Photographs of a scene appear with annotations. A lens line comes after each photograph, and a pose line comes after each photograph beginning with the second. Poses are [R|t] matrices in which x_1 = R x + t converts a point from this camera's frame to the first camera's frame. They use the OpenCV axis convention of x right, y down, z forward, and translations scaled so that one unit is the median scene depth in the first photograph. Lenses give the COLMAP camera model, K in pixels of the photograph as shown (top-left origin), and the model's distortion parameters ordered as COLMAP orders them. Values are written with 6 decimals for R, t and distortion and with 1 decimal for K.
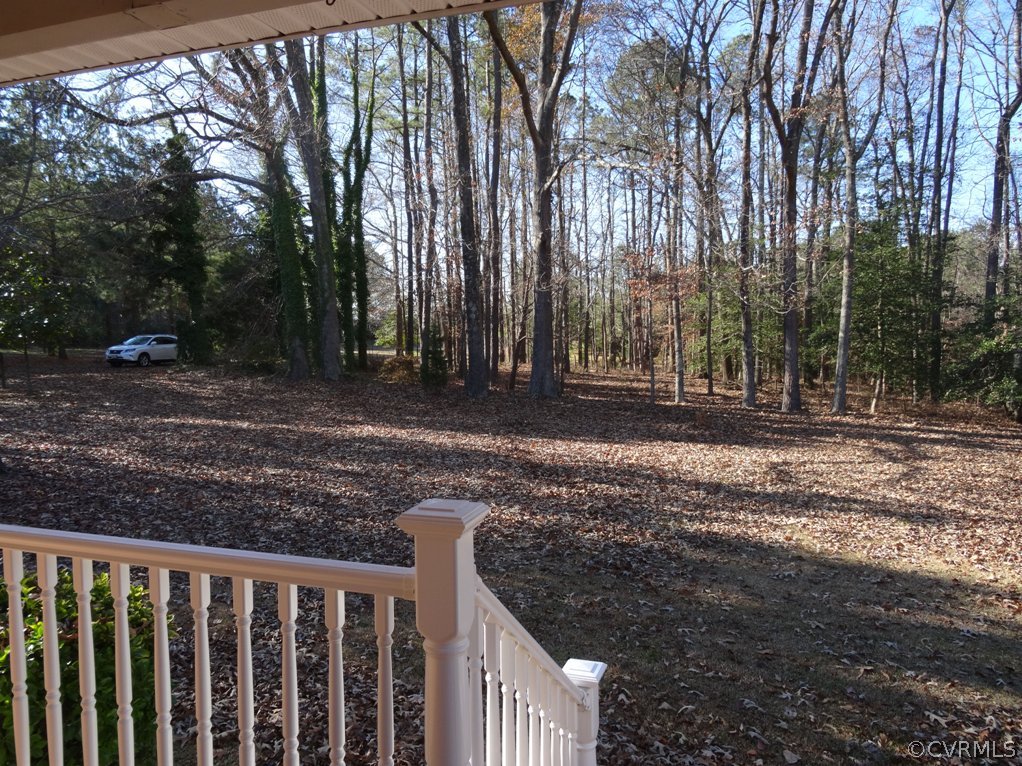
lens RADIAL K [[715.8, 0, 511.3], [0, 715.8, 384.6], [0, 0, 1]] dist [-0.022947, -0.004992]
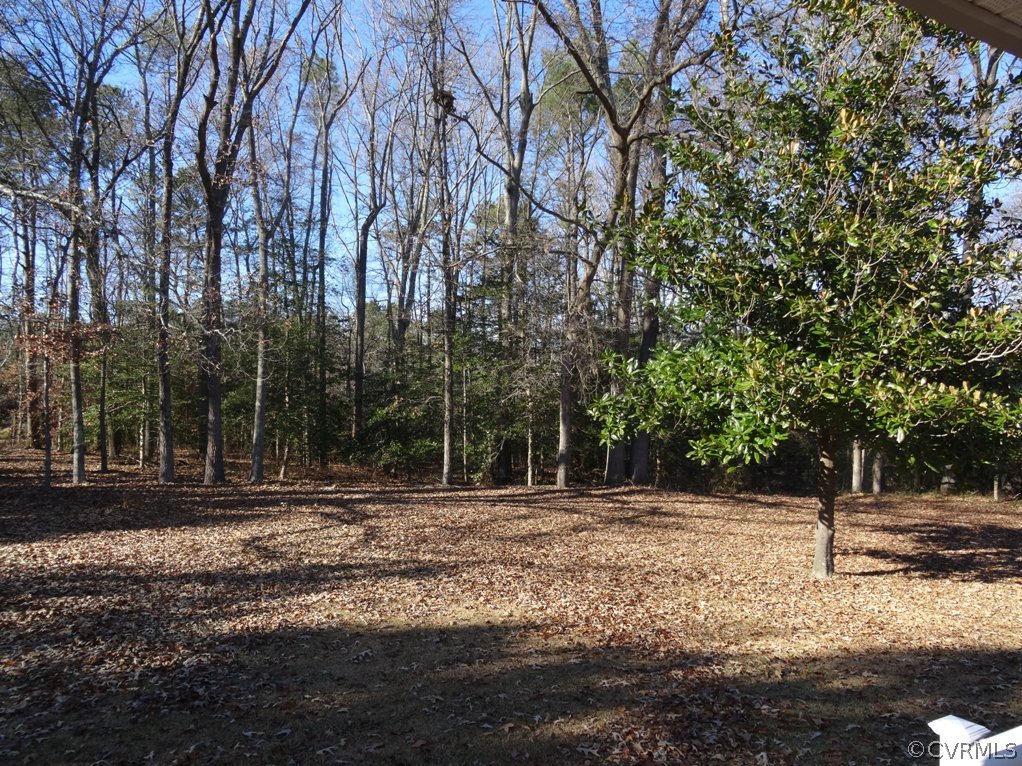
lens RADIAL K [[715.8, 0, 511.3], [0, 715.8, 379.9], [0, 0, 1]] dist [-0.022947, -0.004992]
pose [[0.660747, 0.031674, 0.749940, -0.133847], [0.046623, 0.995448, -0.083120, -0.006714], [-0.749159, 0.089886, 0.656263, 0.126648]]
